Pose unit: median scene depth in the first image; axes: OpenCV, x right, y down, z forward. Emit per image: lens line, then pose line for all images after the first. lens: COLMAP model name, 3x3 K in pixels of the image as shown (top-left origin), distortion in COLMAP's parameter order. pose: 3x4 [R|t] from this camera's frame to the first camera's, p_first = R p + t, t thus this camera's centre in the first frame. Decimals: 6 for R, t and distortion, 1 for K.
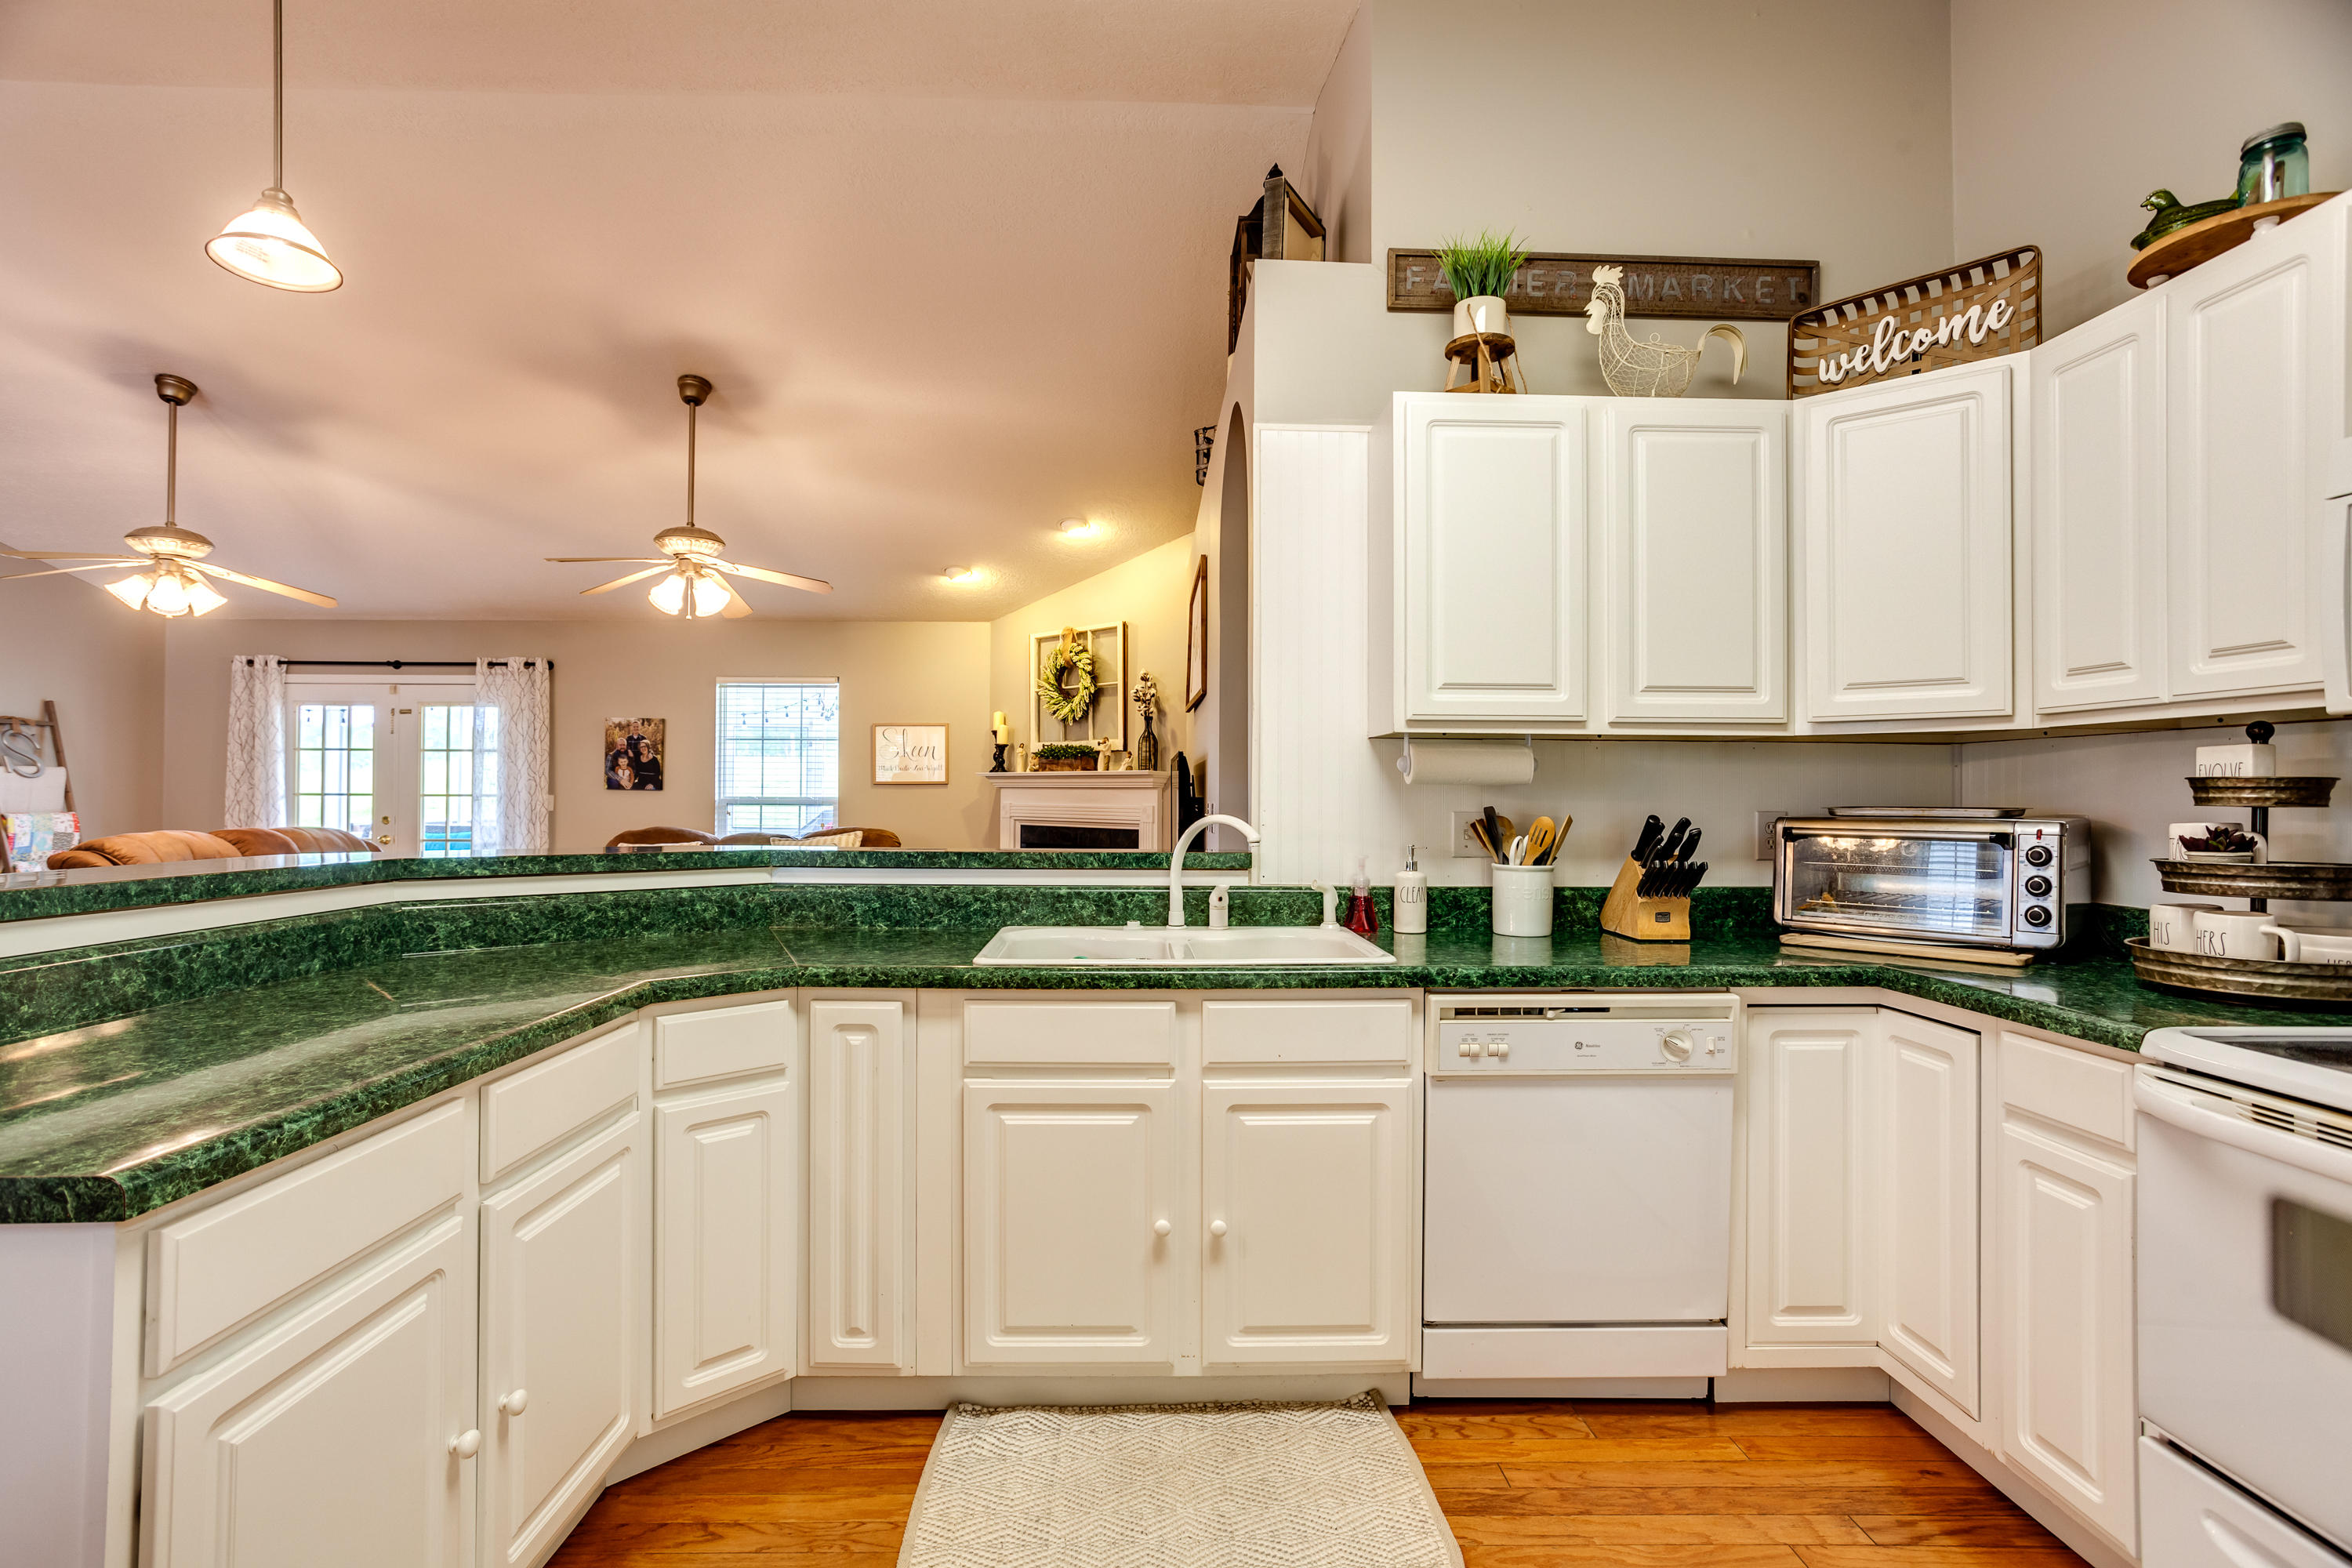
lens RADIAL K [[1149.0, 0, 1142.6], [0, 1149.0, 782.8], [0, 0, 1]] dist [-0.026750, 0.018000]
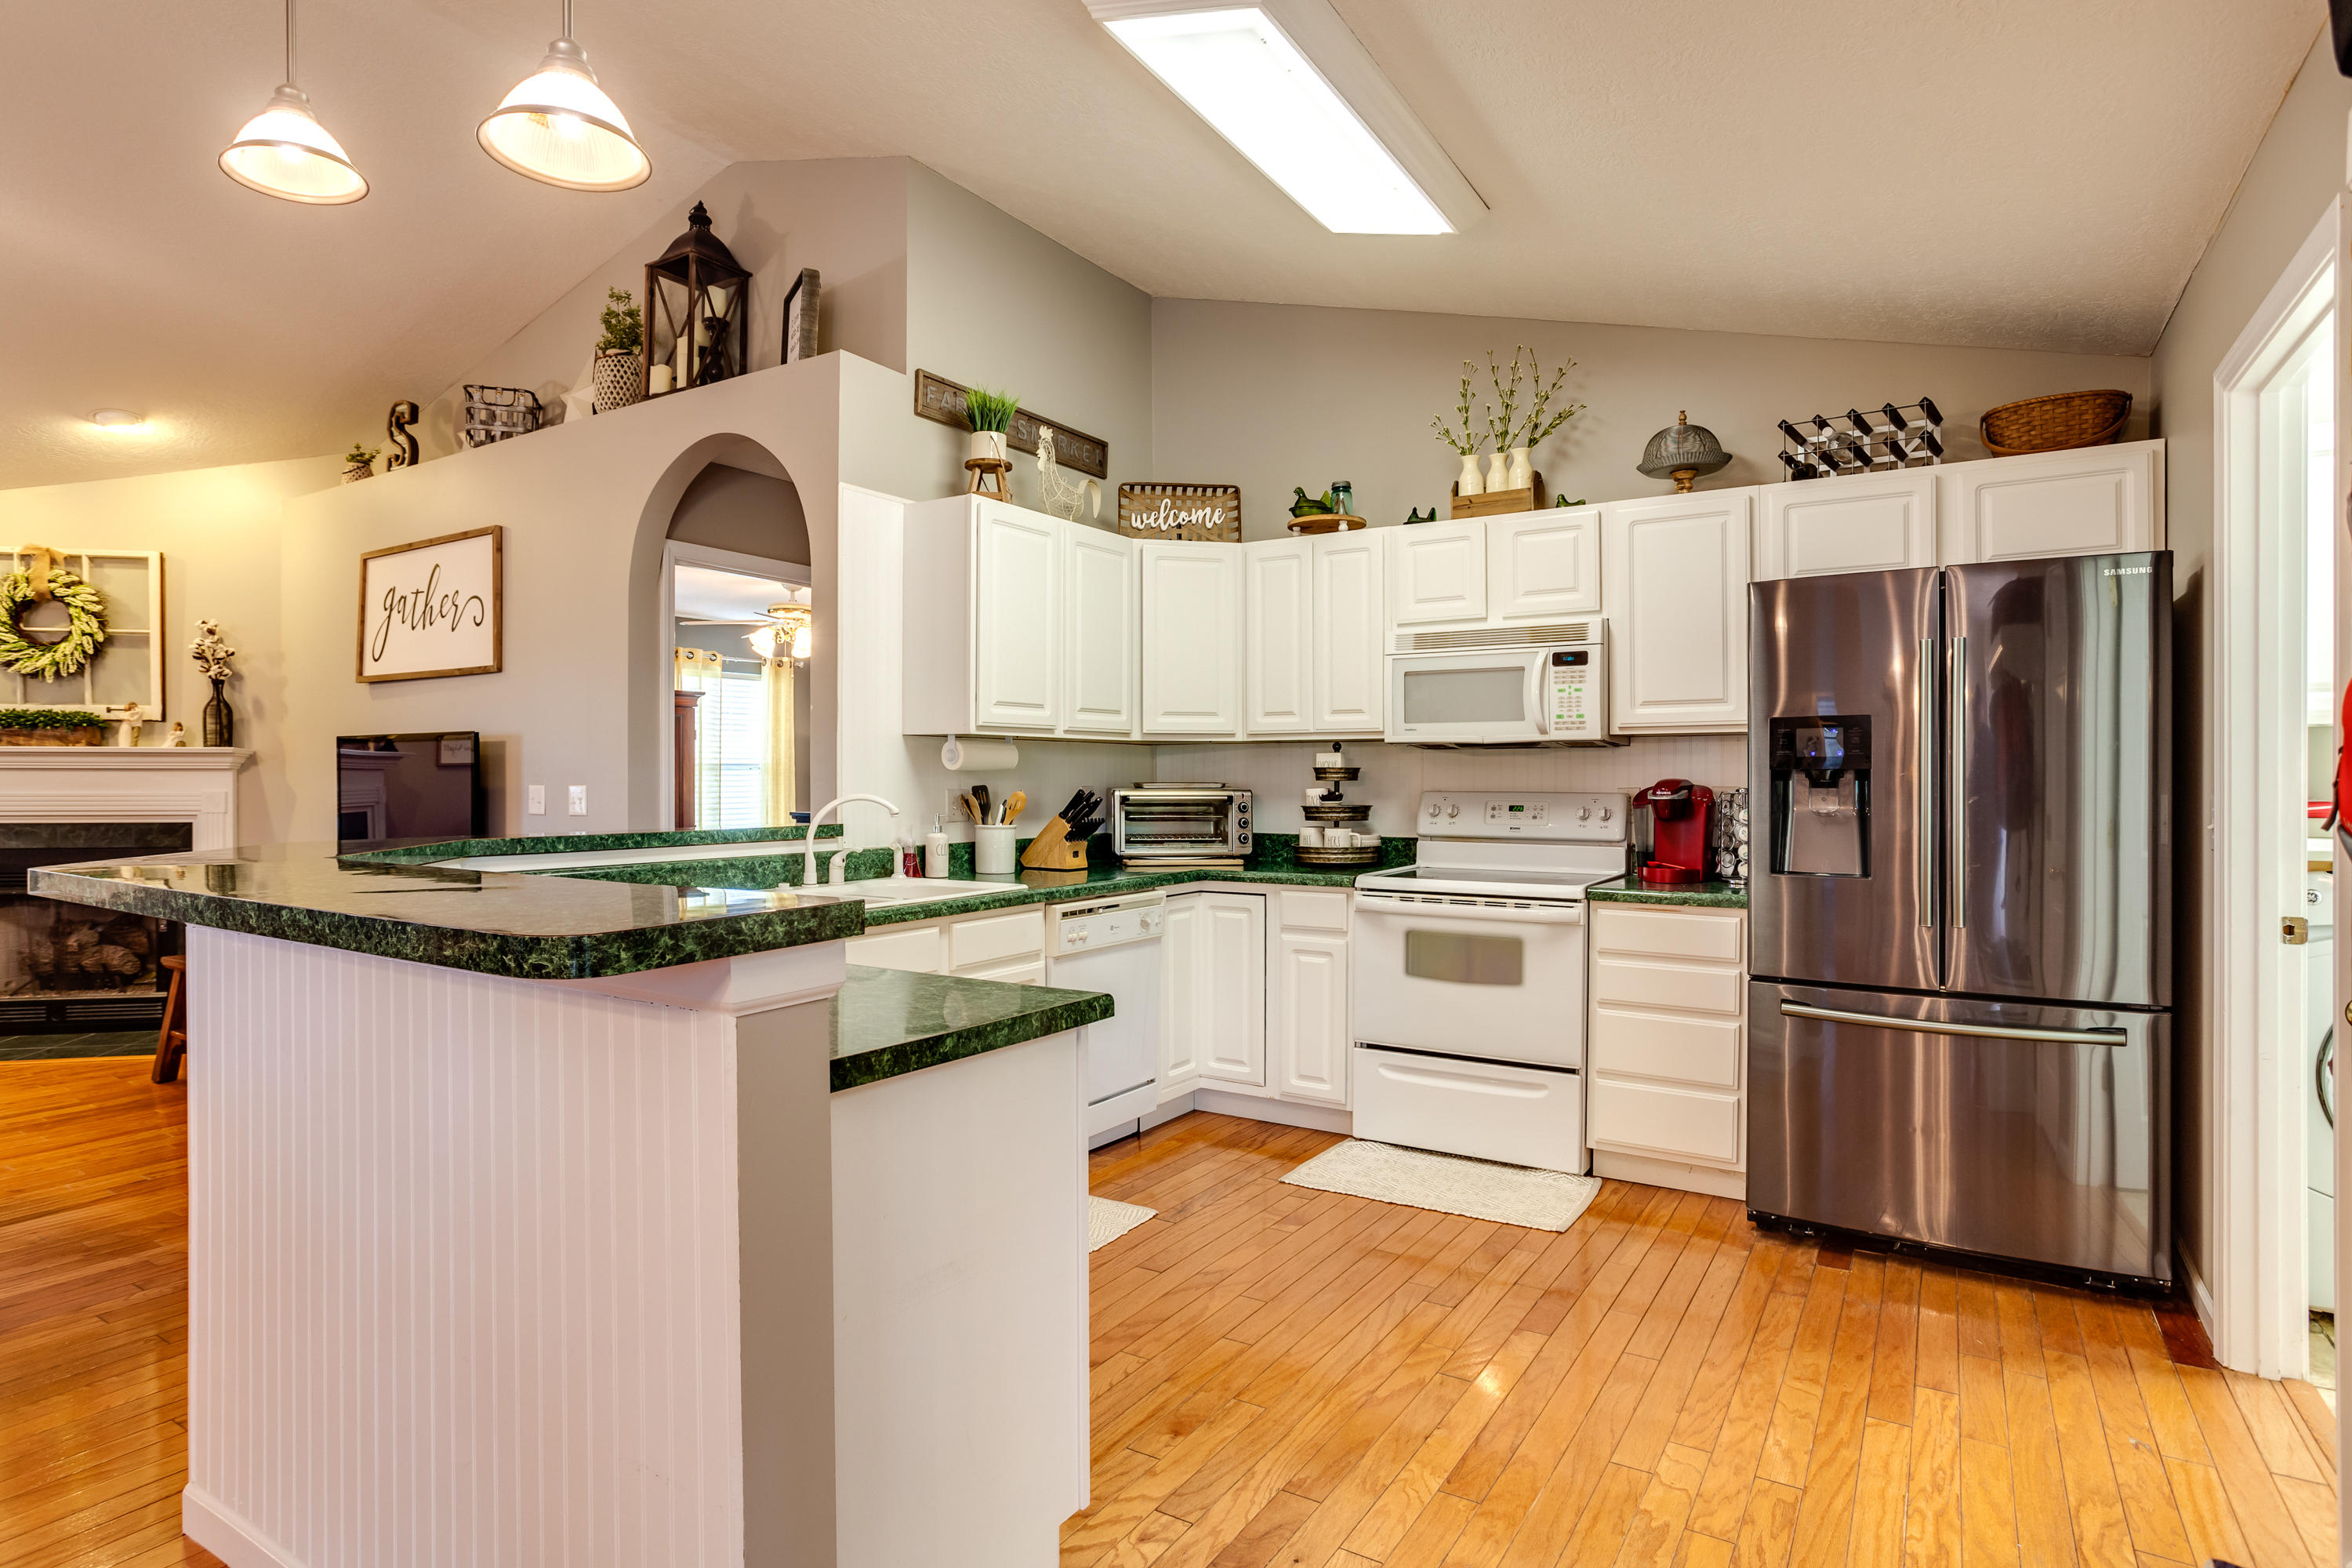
lens RADIAL K [[1251.8, 0, 1171.9], [0, 1251.8, 784.4], [0, 0, 1]] dist [-0.014367, 0.007011]
pose [[0.556402, -0.010159, 0.830851, -0.828941], [-0.005614, 0.999856, 0.015985, -0.006317], [-0.830894, -0.013558, 0.556265, -0.062625]]
